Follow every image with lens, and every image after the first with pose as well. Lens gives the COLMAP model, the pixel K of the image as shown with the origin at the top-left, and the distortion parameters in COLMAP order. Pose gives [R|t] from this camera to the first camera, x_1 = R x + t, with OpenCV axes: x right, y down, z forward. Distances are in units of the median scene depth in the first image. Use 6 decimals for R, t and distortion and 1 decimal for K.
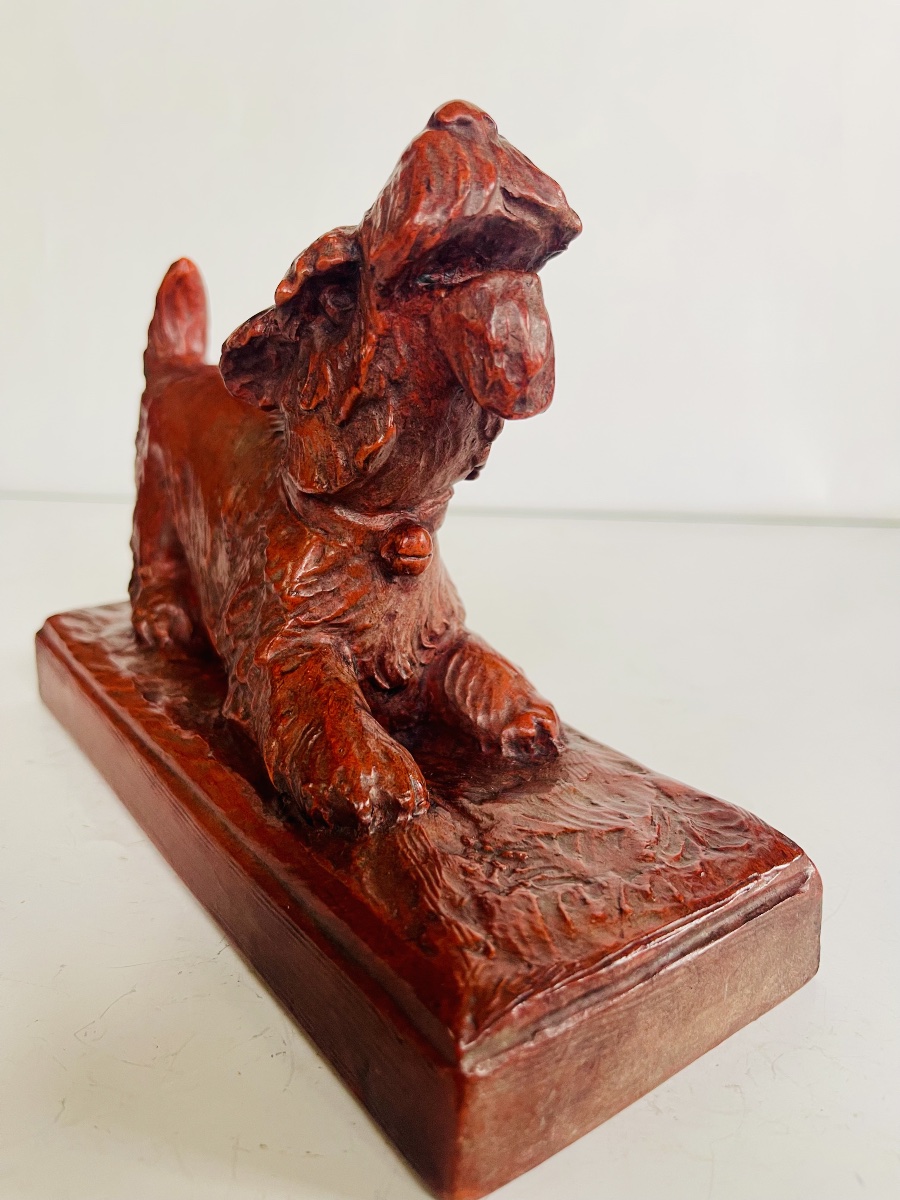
lens RADIAL K [[959.9, 0, 450.0], [0, 959.9, 600.0], [0, 0, 1]] dist [0.014561, -0.072547]
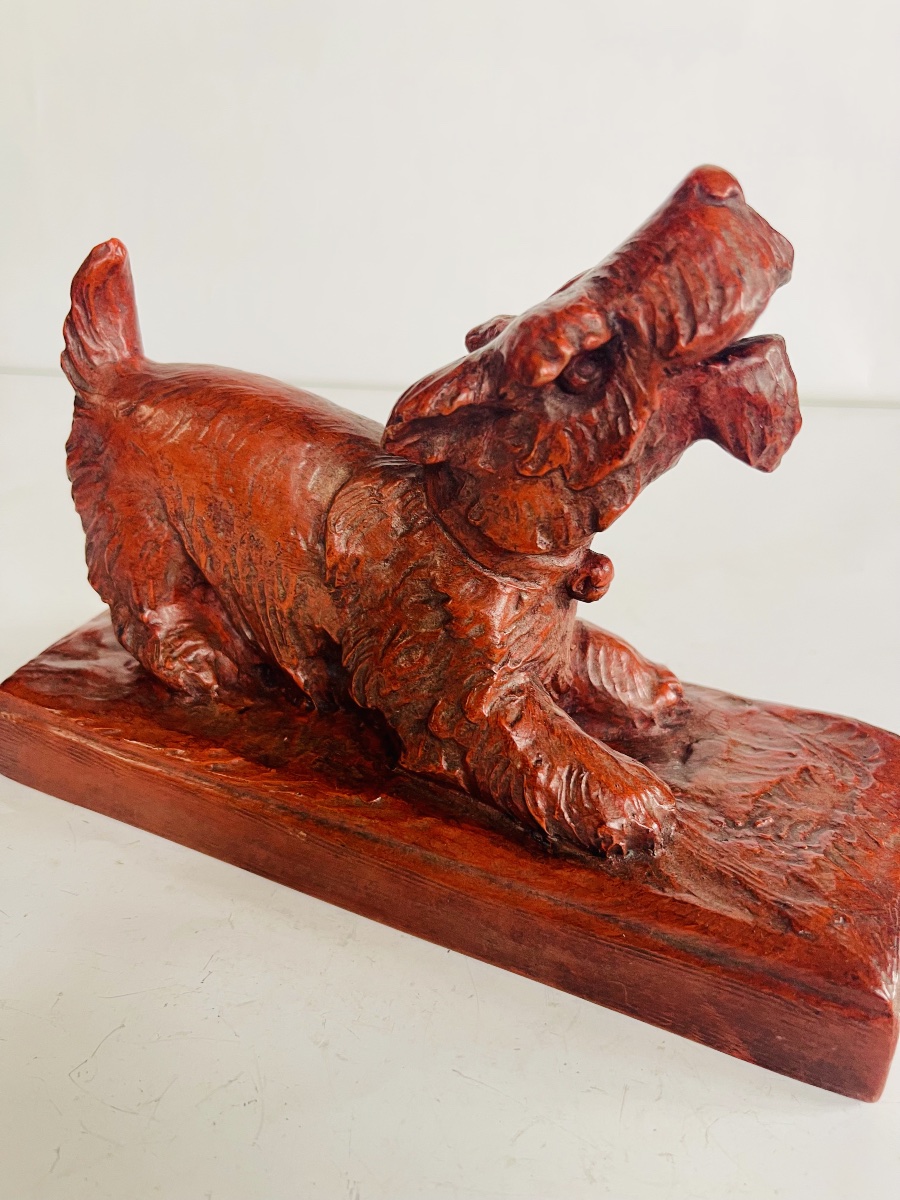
lens RADIAL K [[959.9, 0, 450.0], [0, 959.9, 600.0], [0, 0, 1]] dist [0.014561, -0.072547]
pose [[0.877109, -0.248332, 0.411110, -0.619365], [0.153132, 0.955879, 0.250691, -0.317323], [-0.455226, -0.156929, 0.876437, 0.154842]]
